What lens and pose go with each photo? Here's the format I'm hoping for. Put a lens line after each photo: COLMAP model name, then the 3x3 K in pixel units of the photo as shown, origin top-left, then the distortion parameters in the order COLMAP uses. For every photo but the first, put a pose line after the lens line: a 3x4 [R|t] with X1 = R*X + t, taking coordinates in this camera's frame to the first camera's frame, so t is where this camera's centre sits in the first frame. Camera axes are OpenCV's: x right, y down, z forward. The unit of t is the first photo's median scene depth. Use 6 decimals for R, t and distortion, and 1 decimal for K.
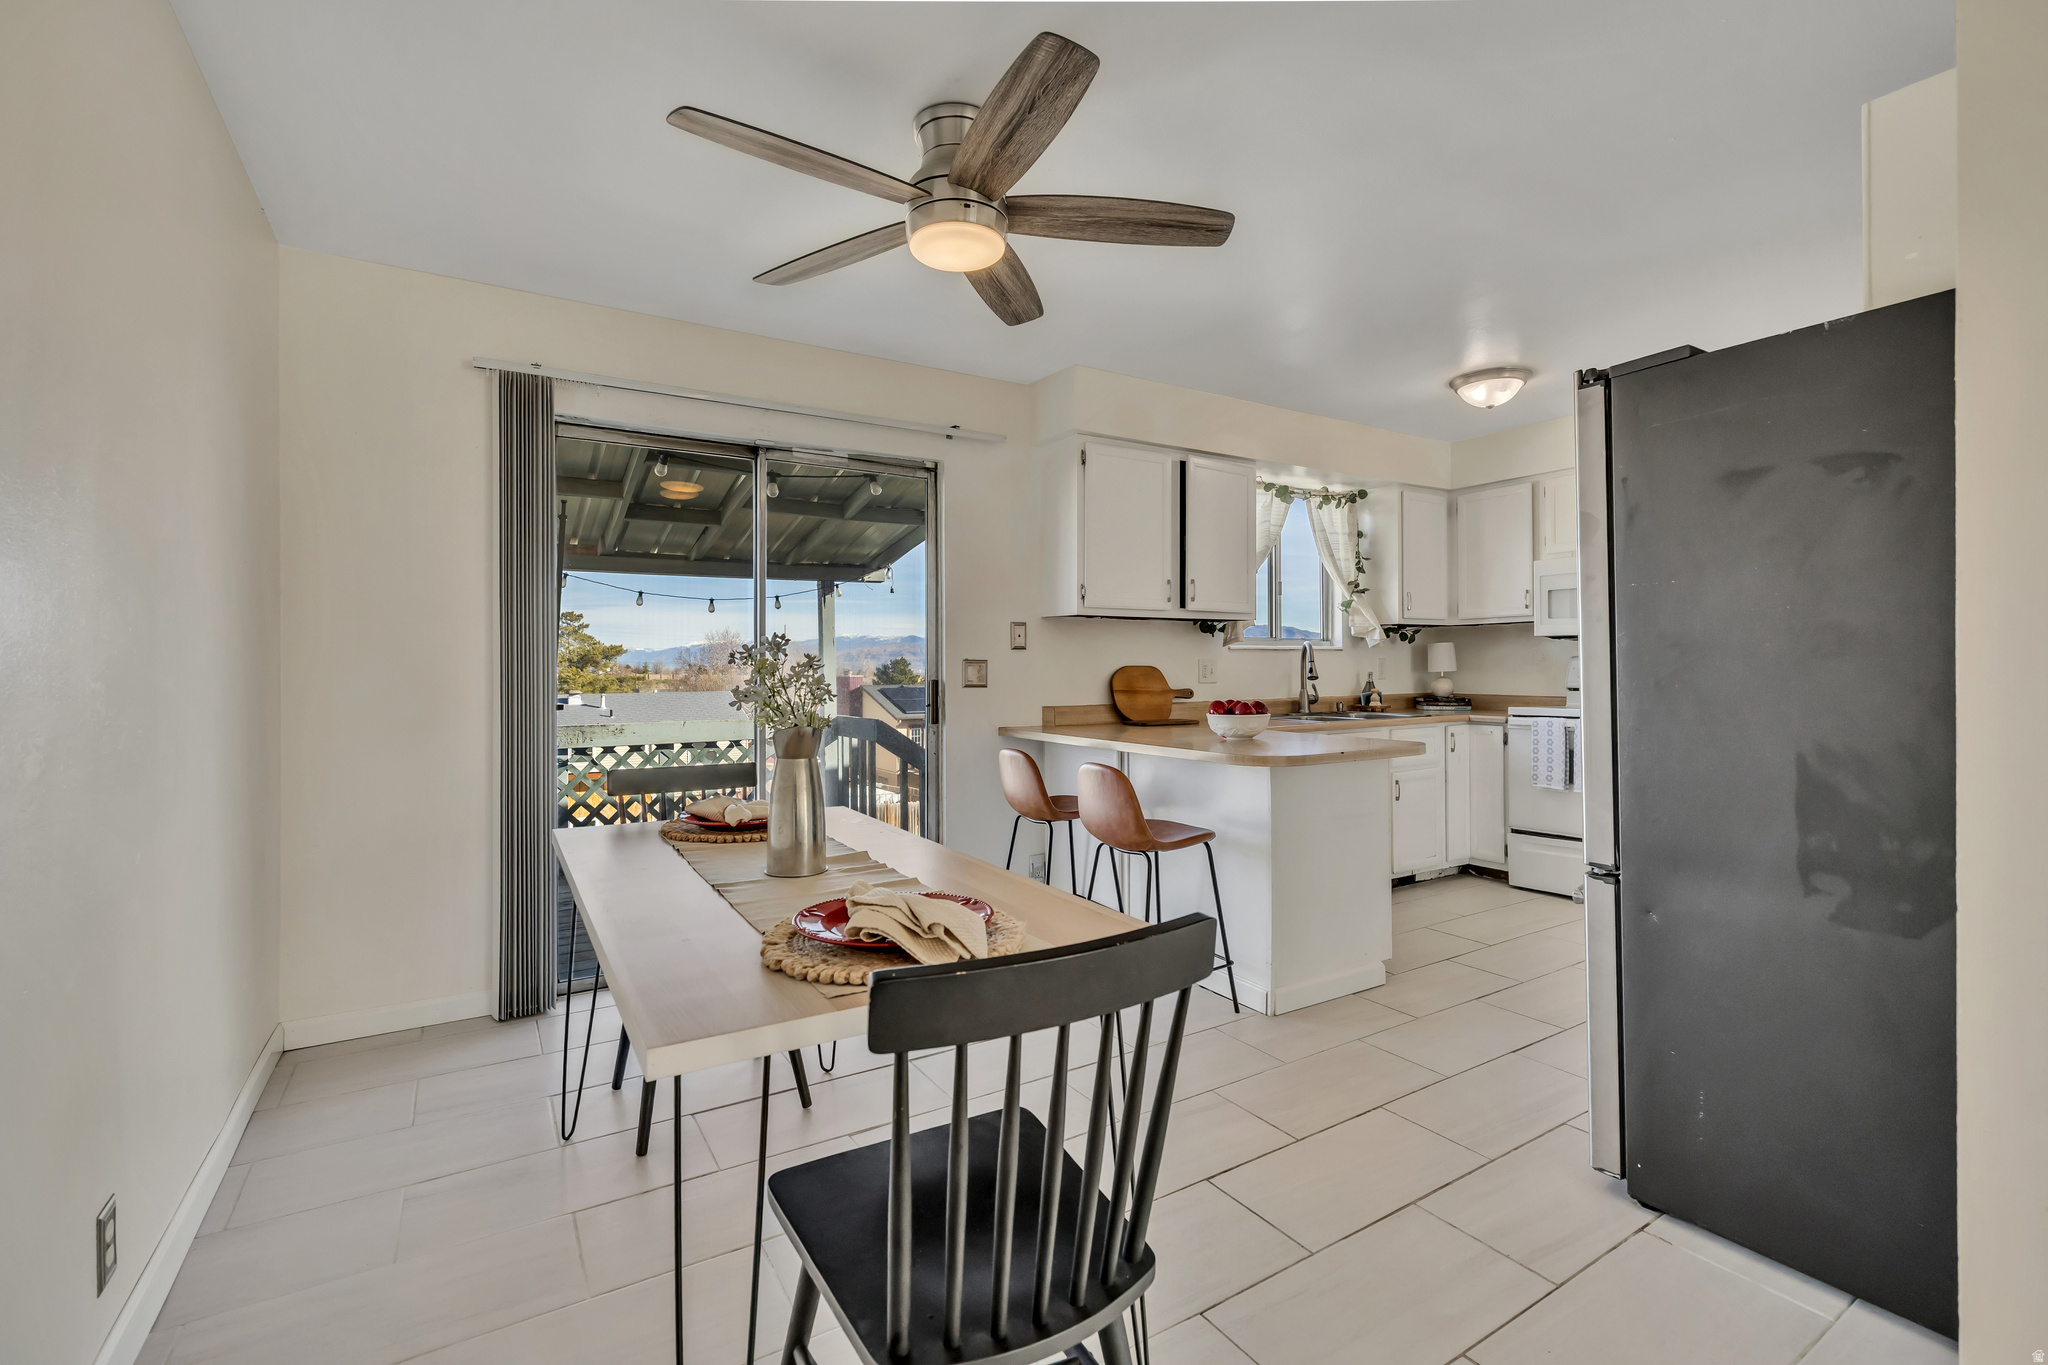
lens RADIAL K [[895.5, 0, 1028.5], [0, 895.5, 667.4], [0, 0, 1]] dist [-0.000721, -0.000269]
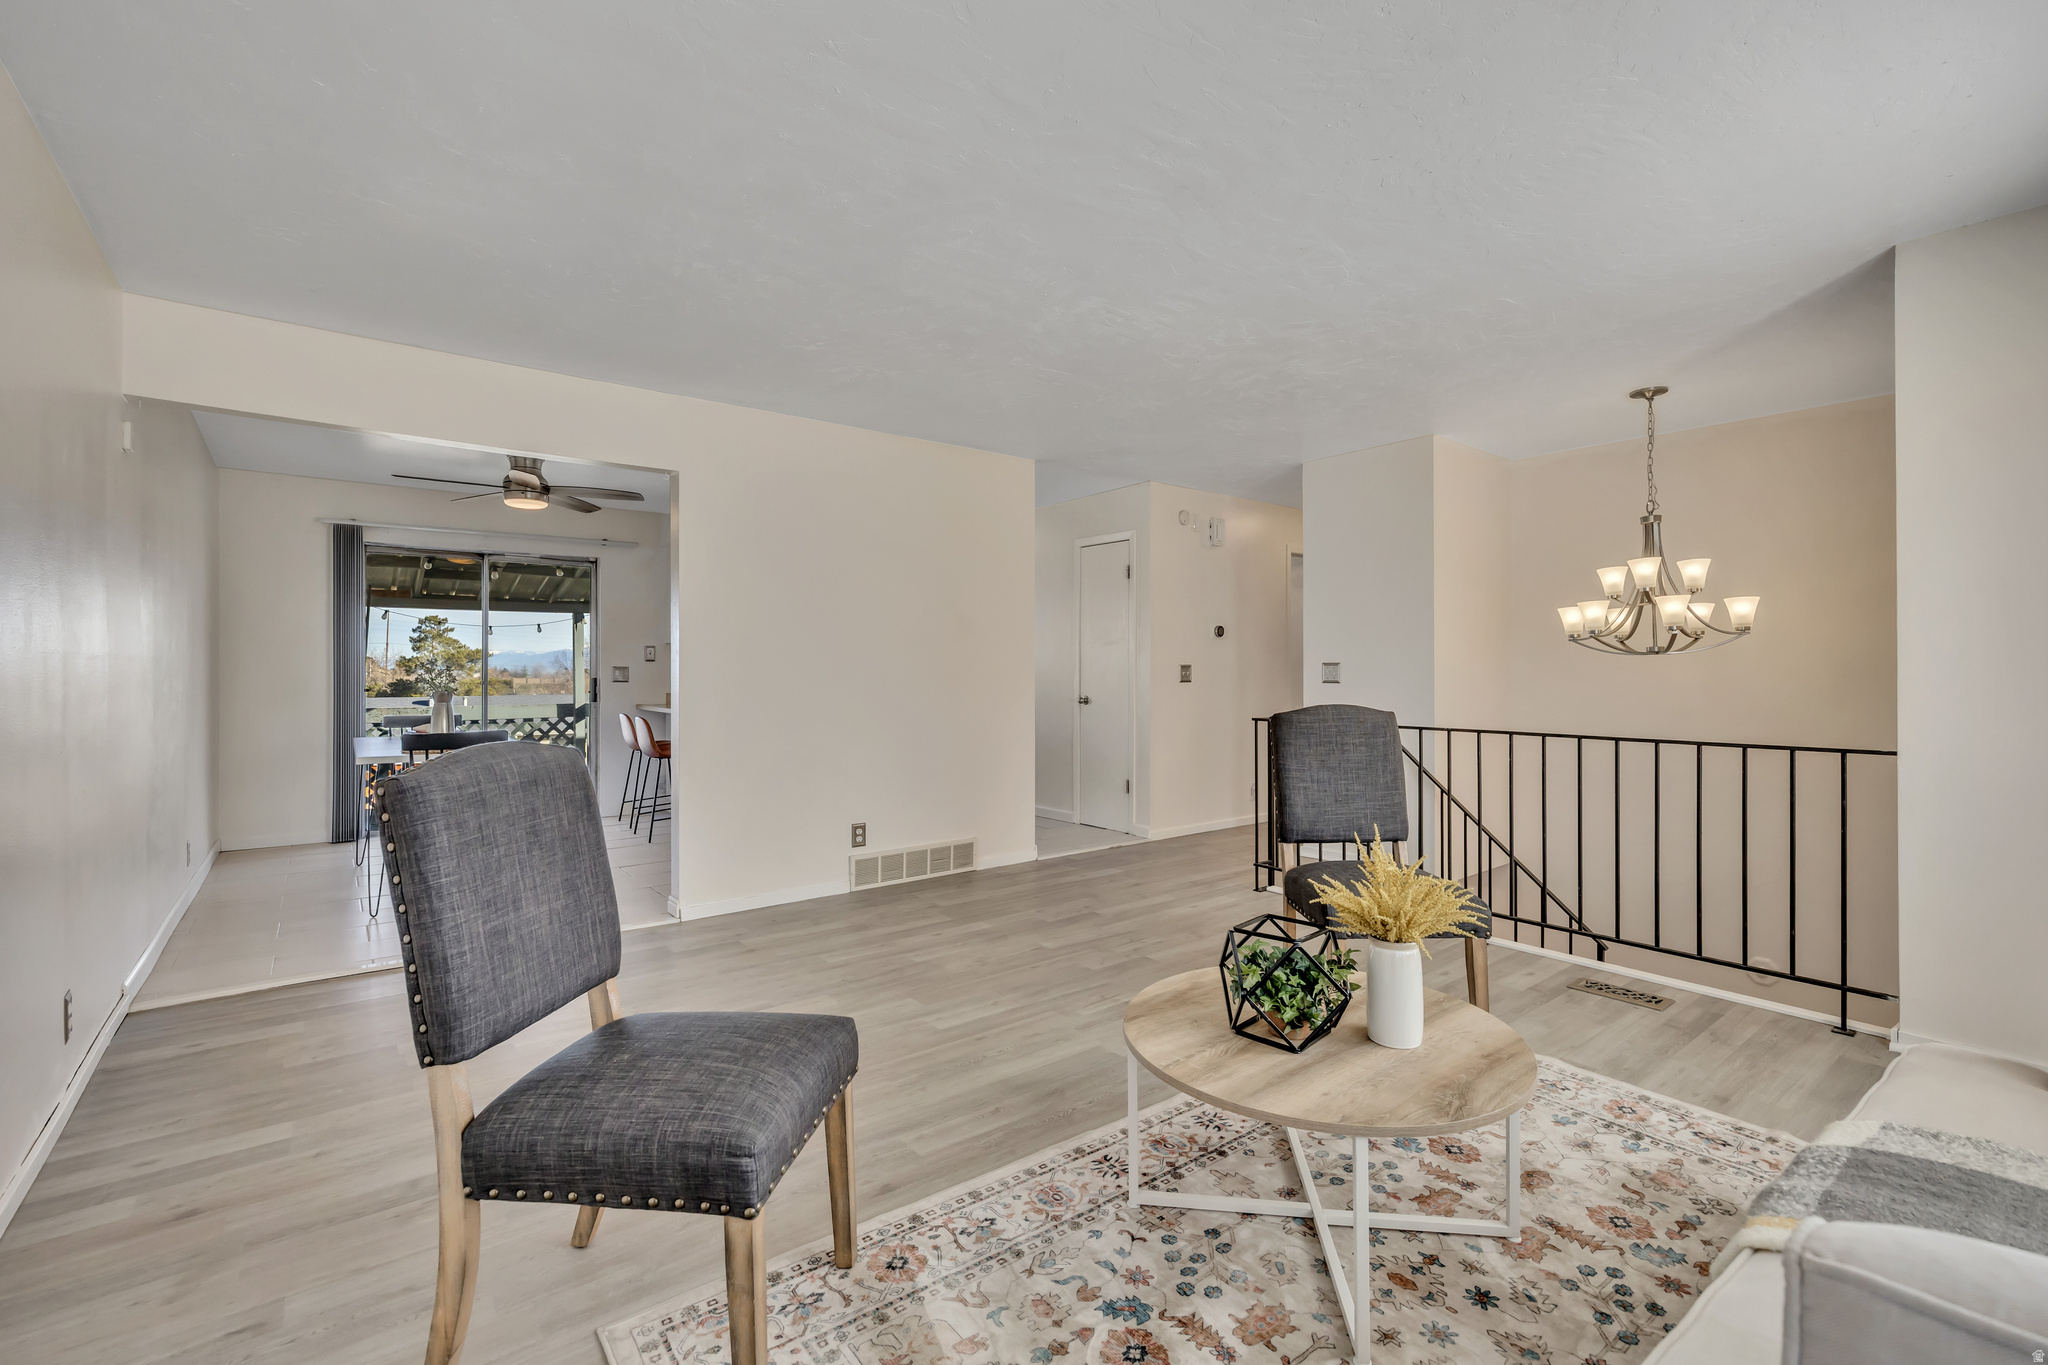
lens RADIAL K [[897.6, 0, 1022.3], [0, 897.6, 674.4], [0, 0, 1]] dist [-0.000308, 0.015820]
pose [[0.995115, 0.006135, 0.098536, 0.532957], [-0.006190, 0.999981, 0.000258, 0.000996], [-0.098533, -0.000867, 0.995133, -0.831122]]
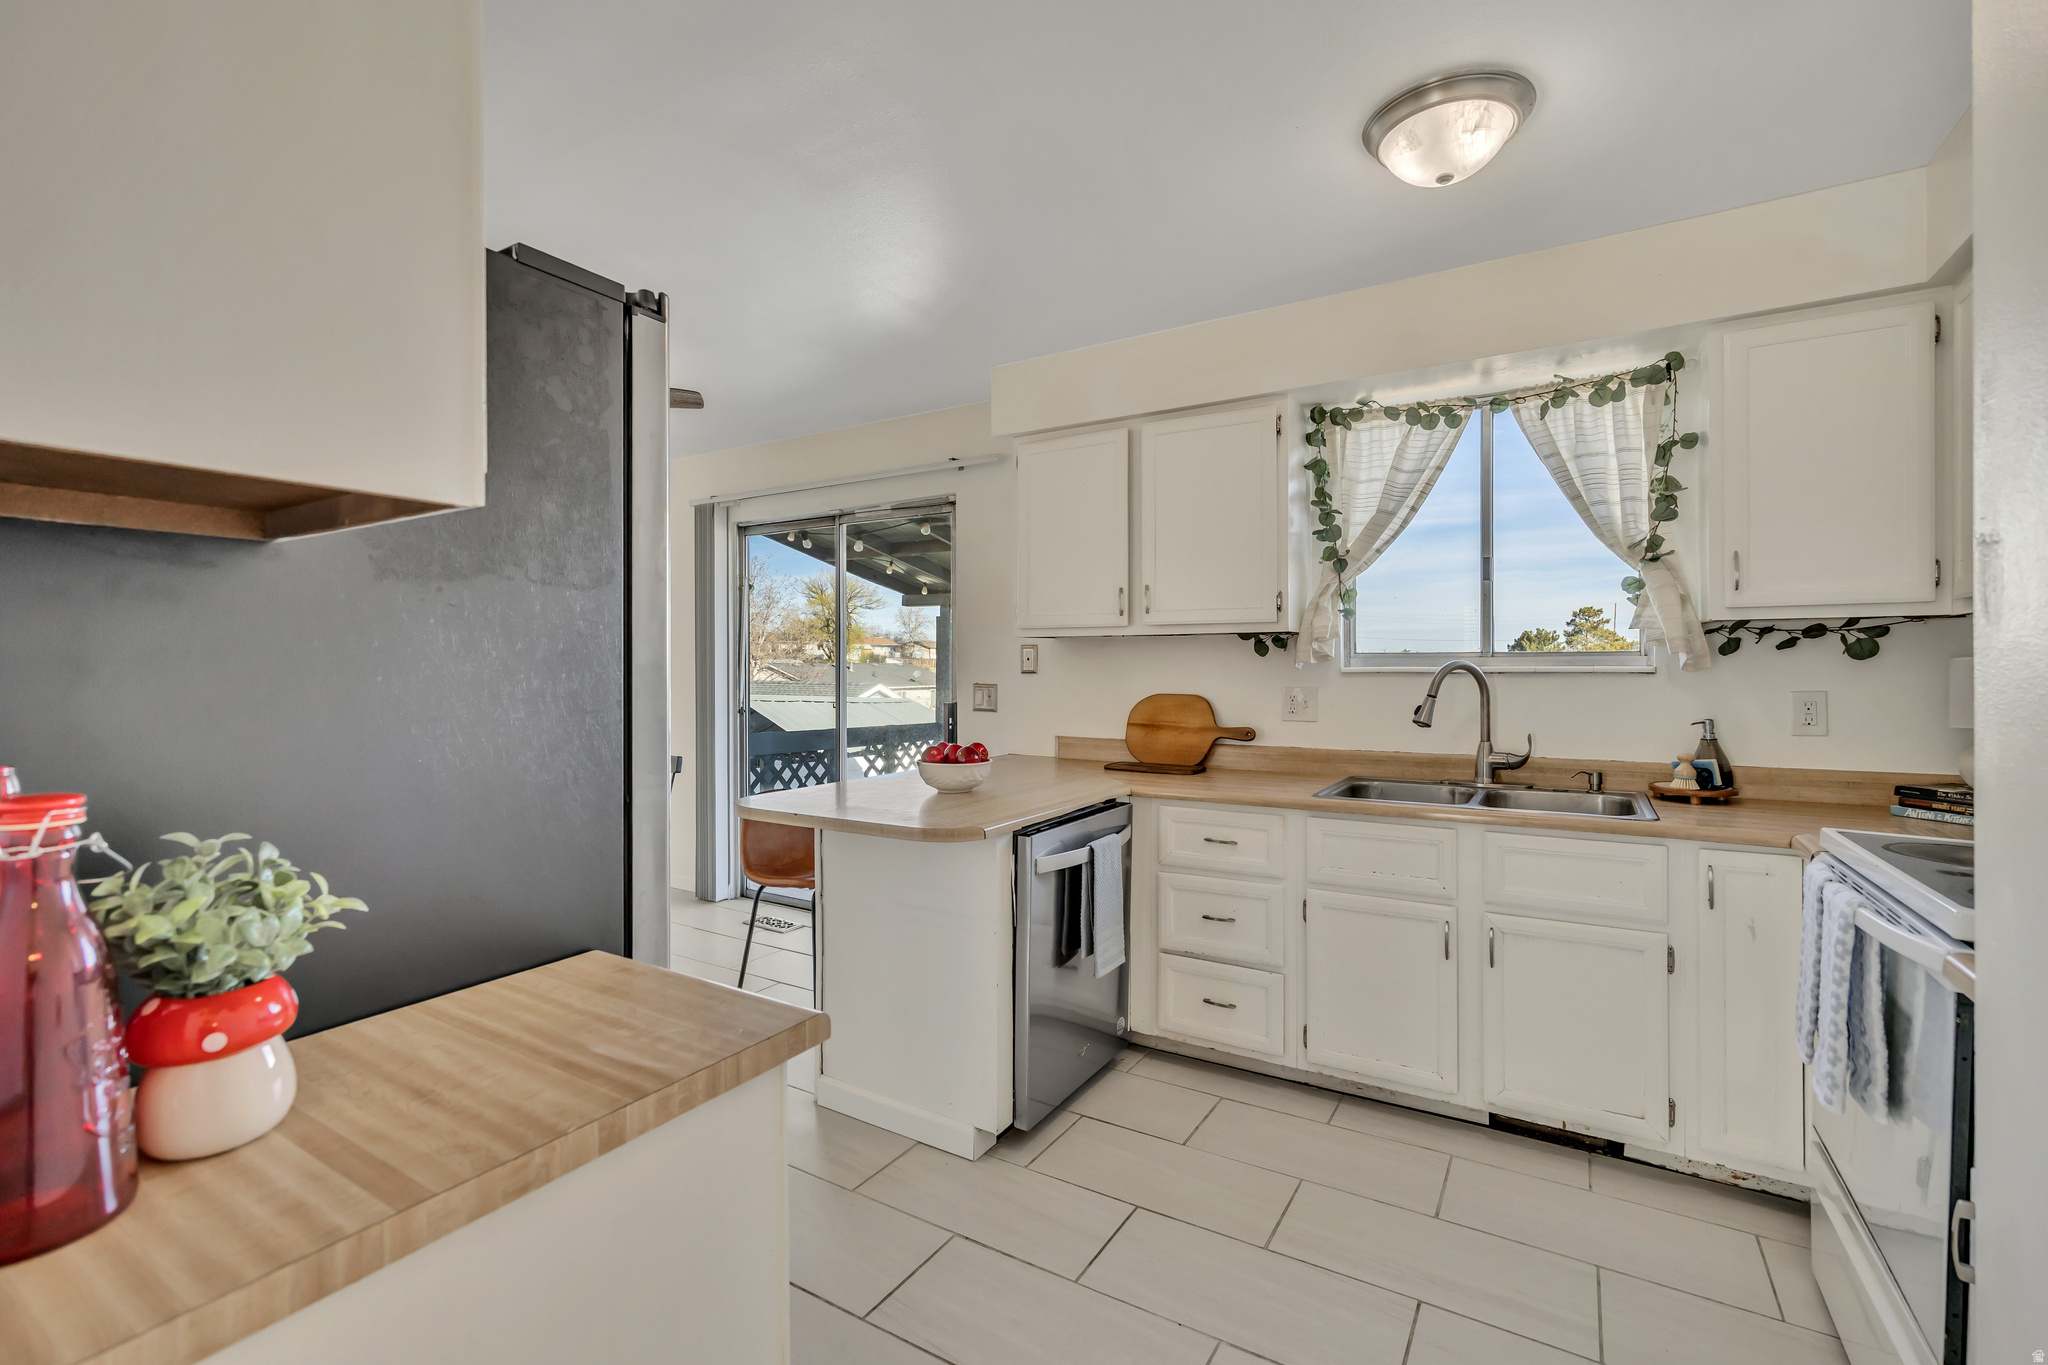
lens RADIAL K [[895.5, 0, 1028.5], [0, 895.5, 667.4], [0, 0, 1]] dist [-0.000721, -0.000269]
pose [[0.443639, 0.007391, -0.896175, 0.802917], [-0.002896, 0.999973, 0.006813, -0.031794], [0.896201, -0.000427, 0.443649, 0.560109]]
